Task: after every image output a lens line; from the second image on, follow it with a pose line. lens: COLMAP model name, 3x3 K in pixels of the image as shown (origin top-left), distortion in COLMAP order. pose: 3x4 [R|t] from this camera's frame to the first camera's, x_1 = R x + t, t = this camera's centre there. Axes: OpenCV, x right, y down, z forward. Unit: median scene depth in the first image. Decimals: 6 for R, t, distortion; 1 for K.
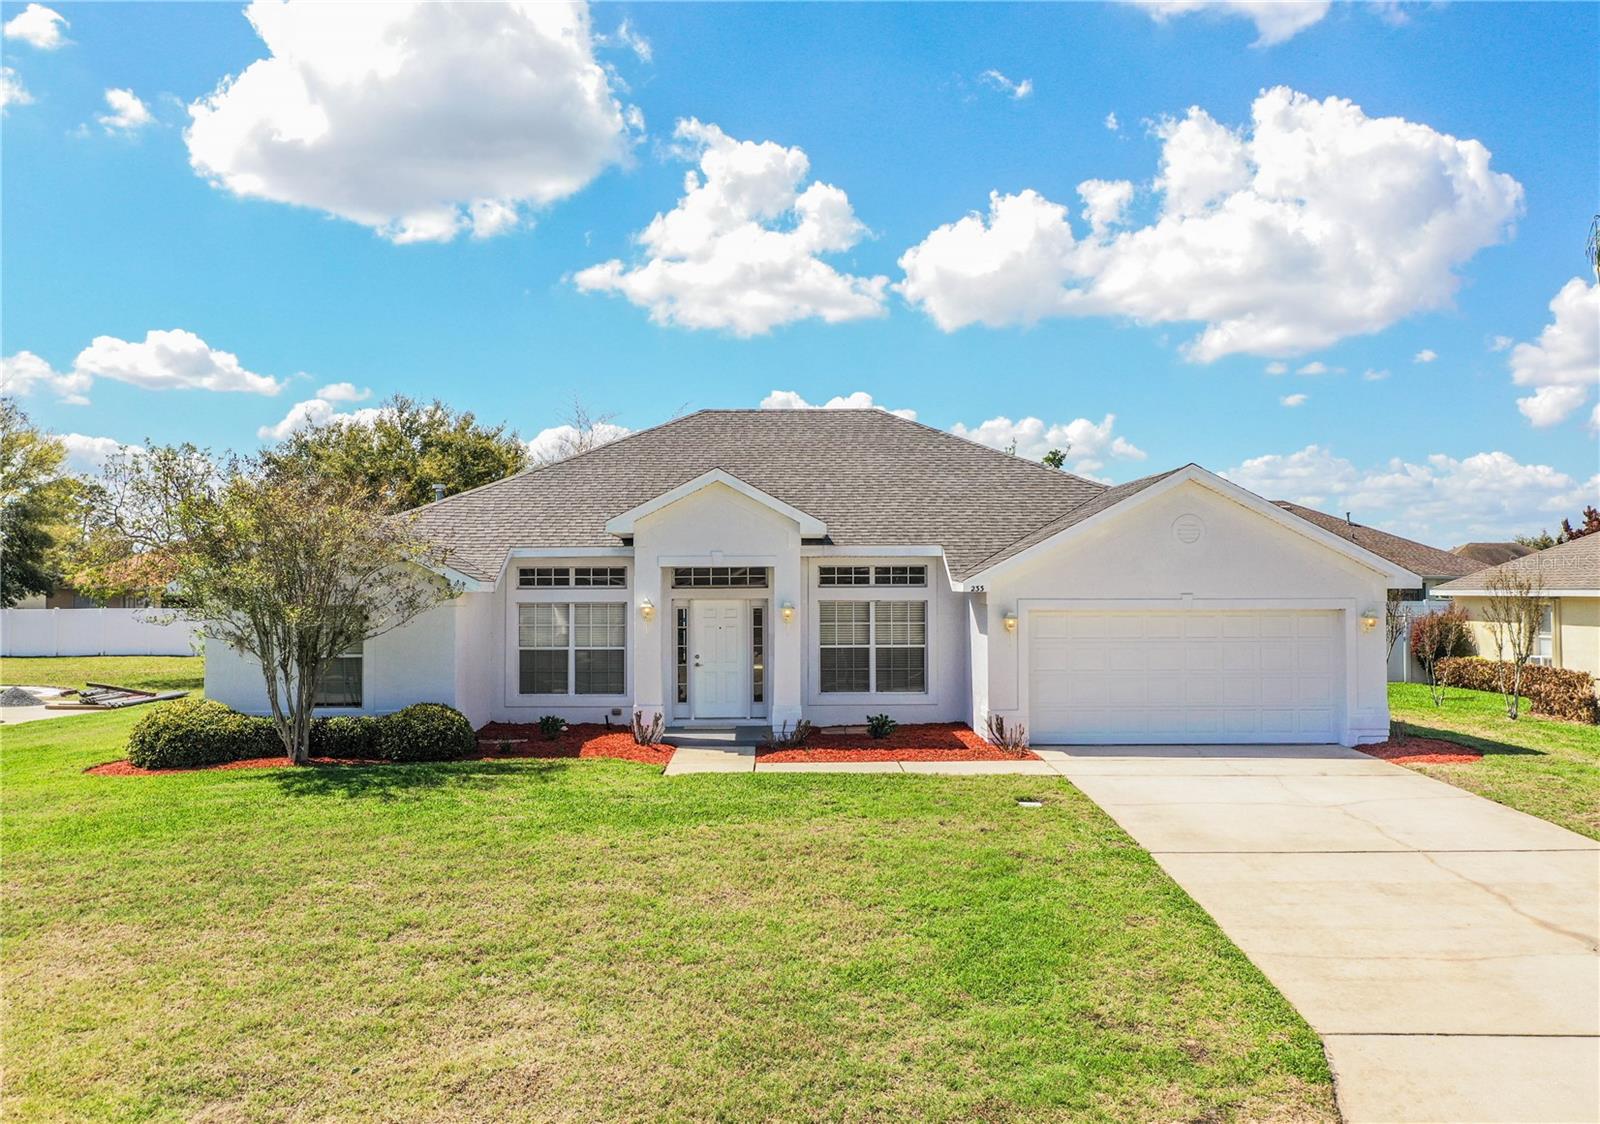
lens RADIAL K [[1330.8, 0, 796.3], [0, 1330.8, 560.7], [0, 0, 1]] dist [0.000850, 0.003575]
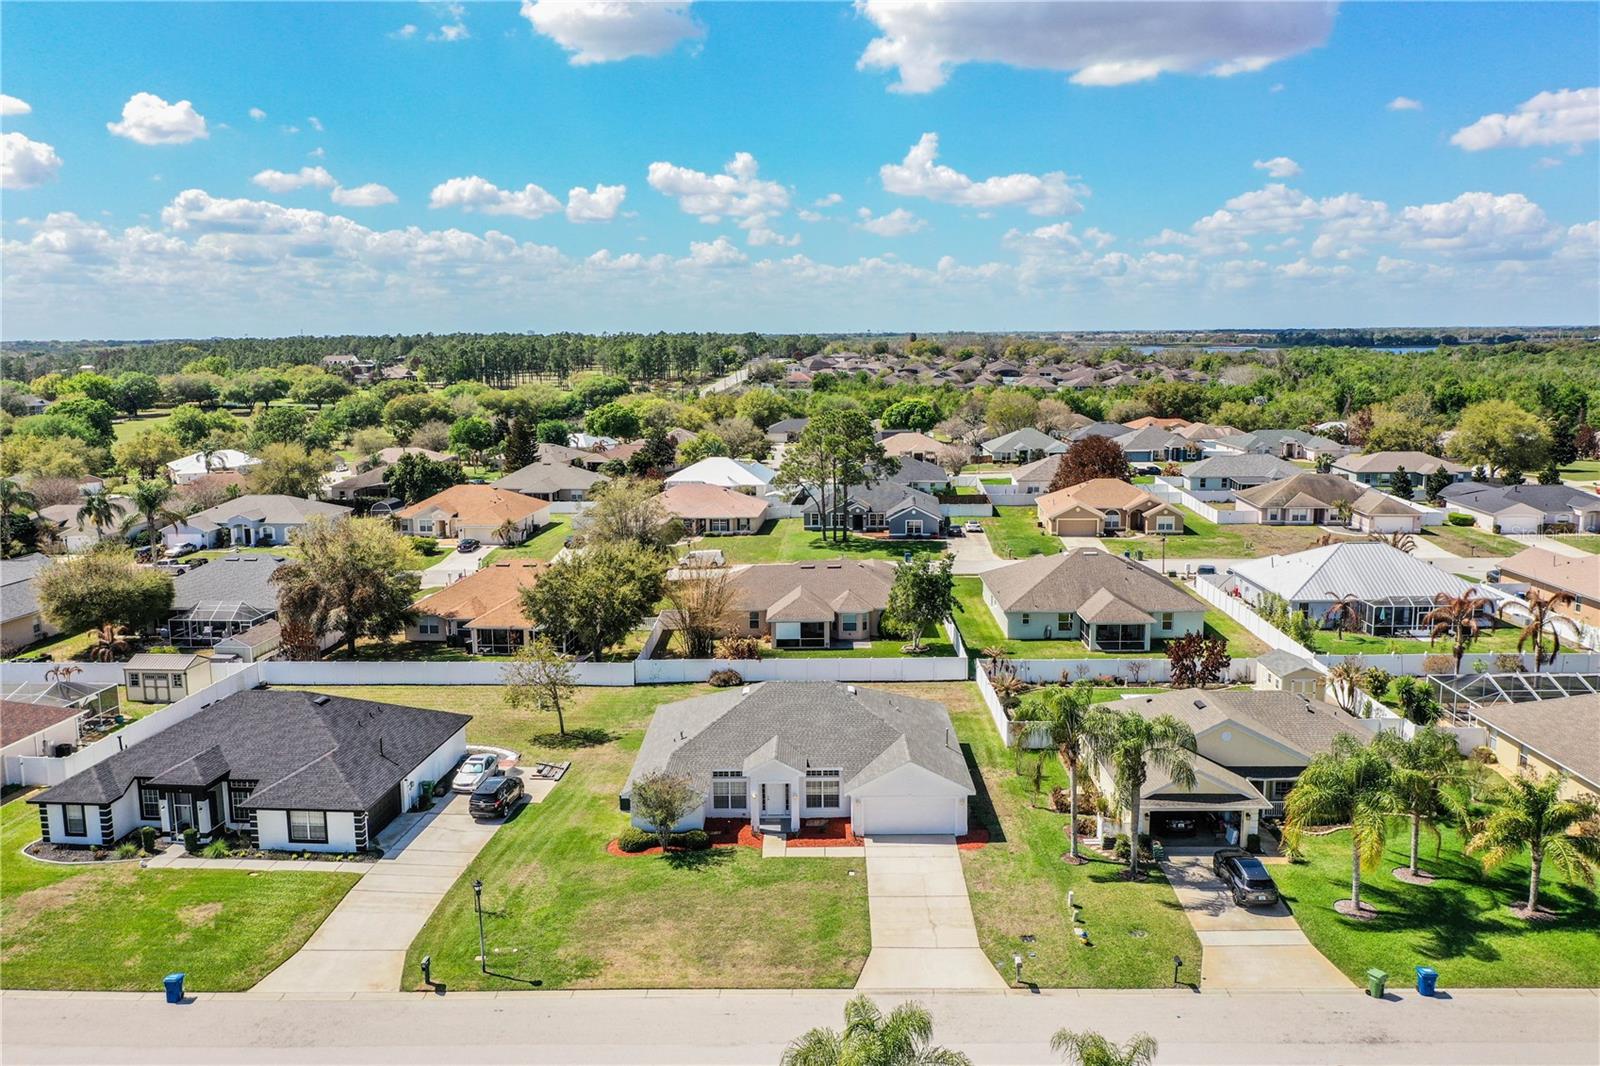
lens RADIAL K [[1263.7, 0, 801.5], [0, 1263.7, 529.5], [0, 0, 1]] dist [0.000559, 0.001378]
pose [[0.999604, -0.004266, -0.027800, 0.094921], [0.009092, 0.984371, 0.175875, -1.116180], [0.026615, -0.176058, 0.984020, -1.921498]]
